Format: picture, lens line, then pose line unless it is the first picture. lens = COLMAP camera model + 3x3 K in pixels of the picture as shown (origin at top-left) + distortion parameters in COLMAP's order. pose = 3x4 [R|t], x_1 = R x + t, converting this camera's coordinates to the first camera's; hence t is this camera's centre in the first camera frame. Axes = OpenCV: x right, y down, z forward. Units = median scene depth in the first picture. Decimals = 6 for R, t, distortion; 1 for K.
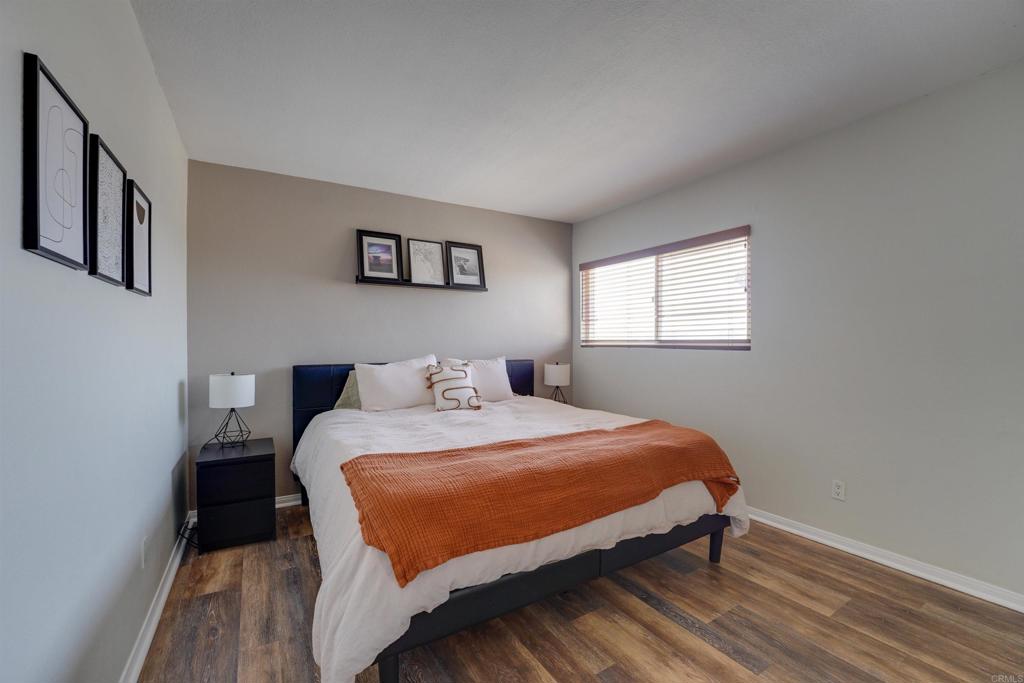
lens RADIAL K [[420.1, 0, 509.1], [0, 420.1, 343.3], [0, 0, 1]] dist [-0.023146, 0.001182]
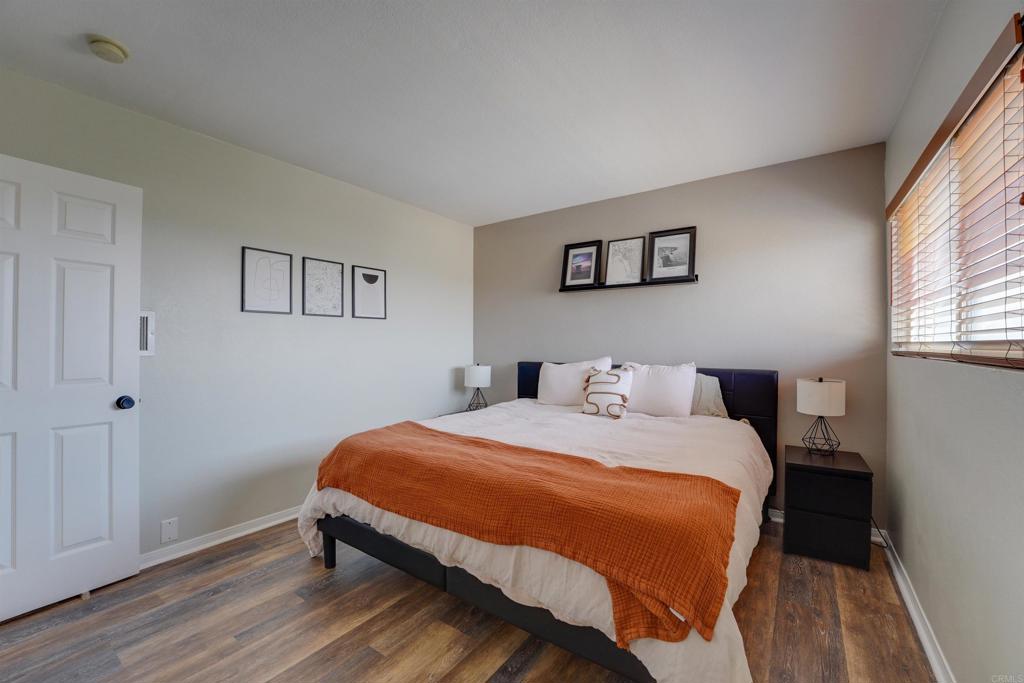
lens RADIAL K [[418.3, 0, 510.0], [0, 418.3, 343.1], [0, 0, 1]] dist [-0.024497, 0.000233]
pose [[0.396691, 0.000823, -0.917952, 0.619334], [-0.007591, 0.999968, -0.002384, -0.001661], [0.917921, 0.007913, 0.396685, 0.410794]]
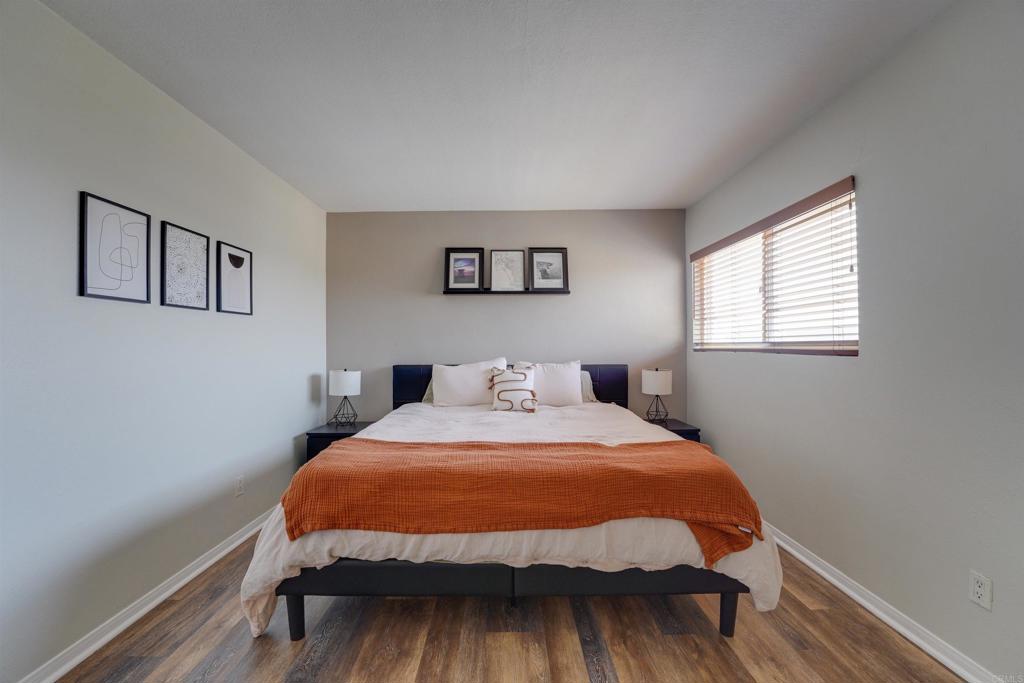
lens RADIAL K [[420.1, 0, 509.1], [0, 420.1, 343.3], [0, 0, 1]] dist [-0.023146, 0.001182]
pose [[0.857003, -0.006426, -0.515271, 0.378240], [0.001556, 0.999950, -0.009883, 0.001562], [0.515309, 0.007668, 0.856970, 0.102406]]
